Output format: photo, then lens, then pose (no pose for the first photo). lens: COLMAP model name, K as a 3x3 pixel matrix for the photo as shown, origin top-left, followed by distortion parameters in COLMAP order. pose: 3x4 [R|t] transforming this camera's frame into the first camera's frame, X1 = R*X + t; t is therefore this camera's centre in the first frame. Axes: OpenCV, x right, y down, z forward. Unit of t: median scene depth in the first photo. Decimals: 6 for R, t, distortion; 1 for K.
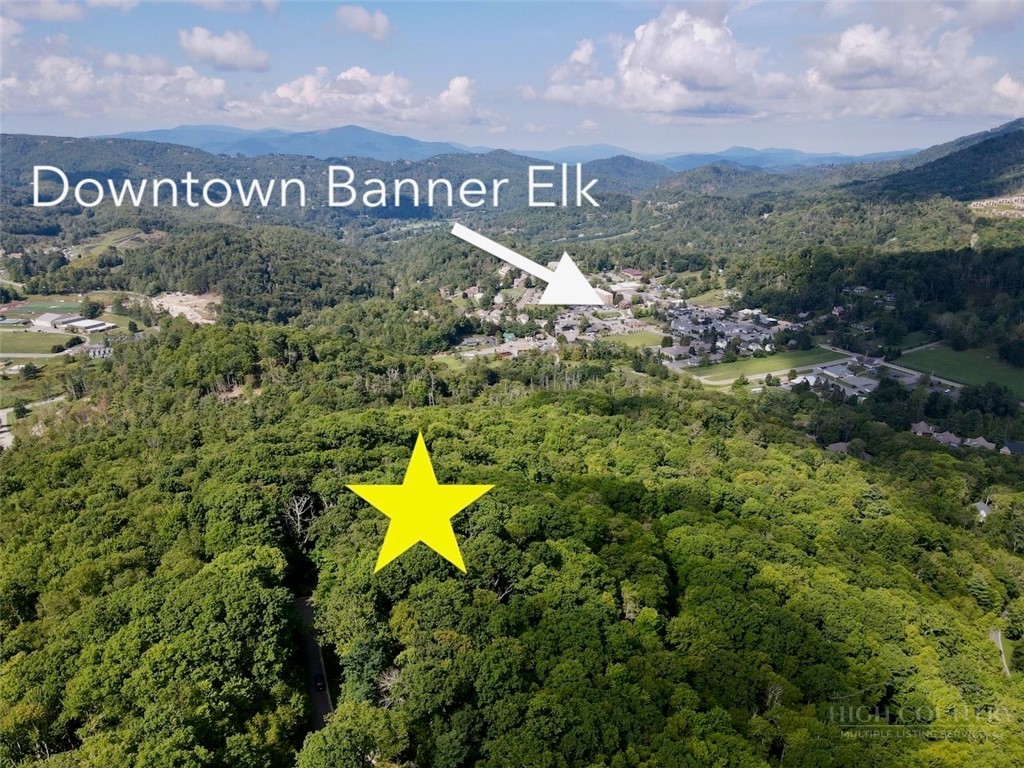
lens RADIAL K [[756.0, 0, 512.0], [0, 756.0, 384.0], [0, 0, 1]] dist [-0.010772, 0.054147]
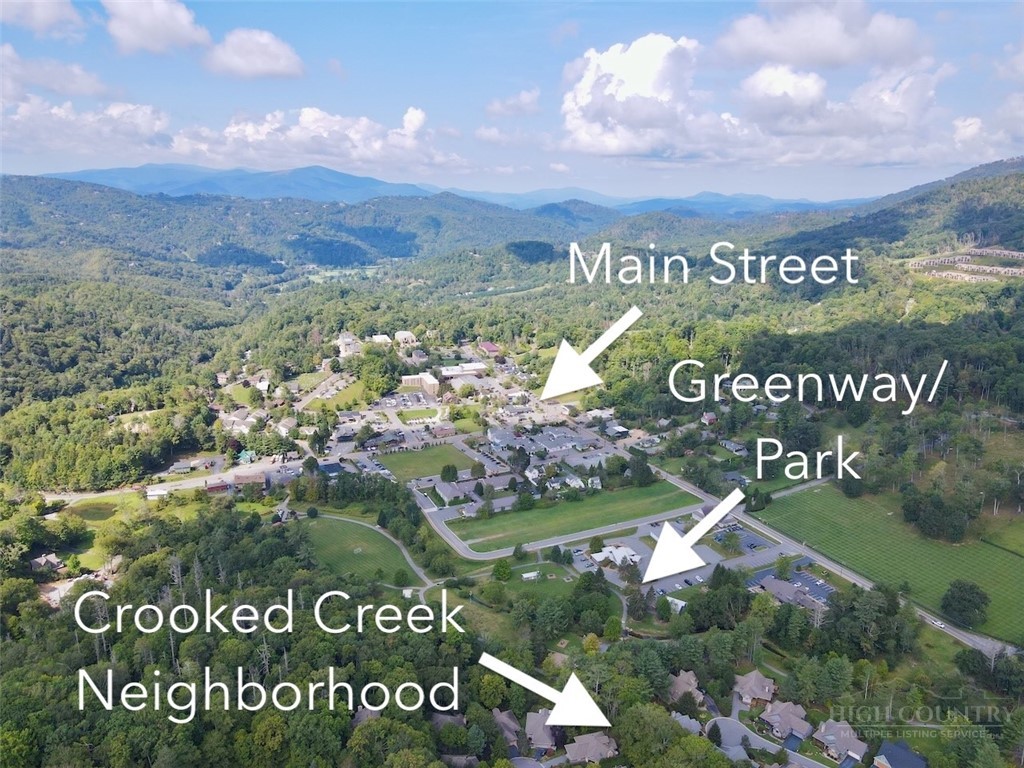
lens RADIAL K [[756.0, 0, 512.0], [0, 756.0, 384.0], [0, 0, 1]] dist [-0.010772, 0.054147]
pose [[0.999614, 0.004215, 0.027450, 0.179694], [-0.002797, 0.998669, -0.051505, -0.074910], [-0.027630, 0.051408, 0.998295, 0.220147]]
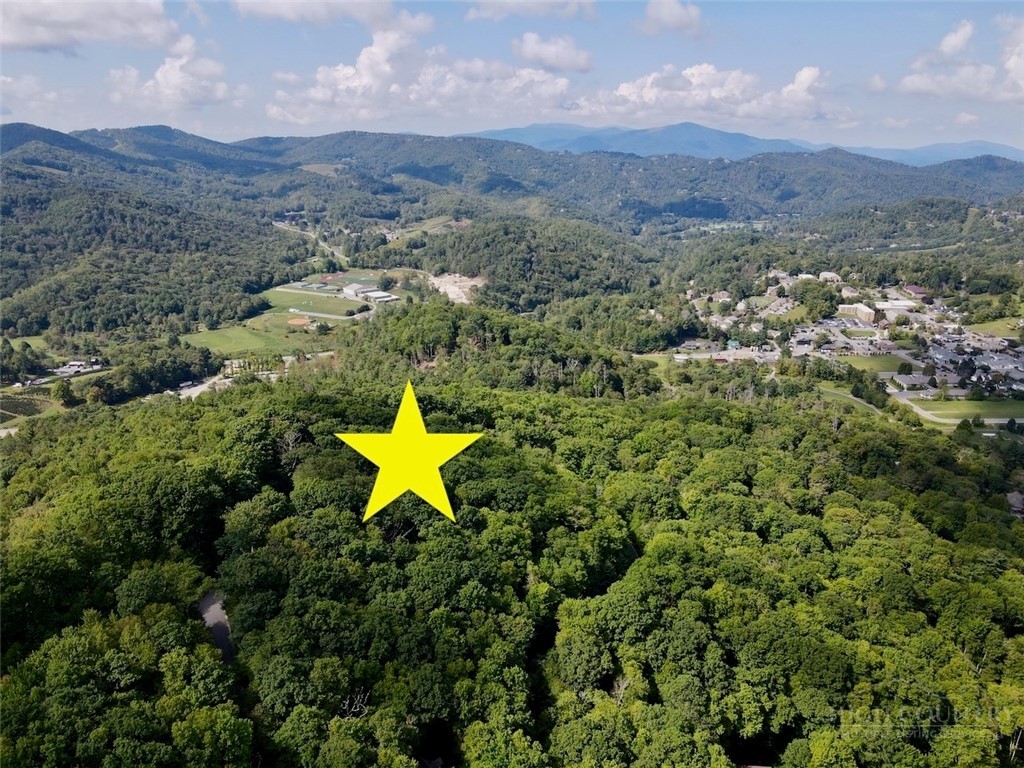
lens RADIAL K [[756.0, 0, 512.0], [0, 756.0, 384.0], [0, 0, 1]] dist [-0.010772, 0.054147]
pose [[0.911717, 0.131277, -0.389278, 0.097294], [-0.129704, 0.991085, 0.030449, -0.003417], [0.389805, 0.022730, 0.920617, -0.007215]]
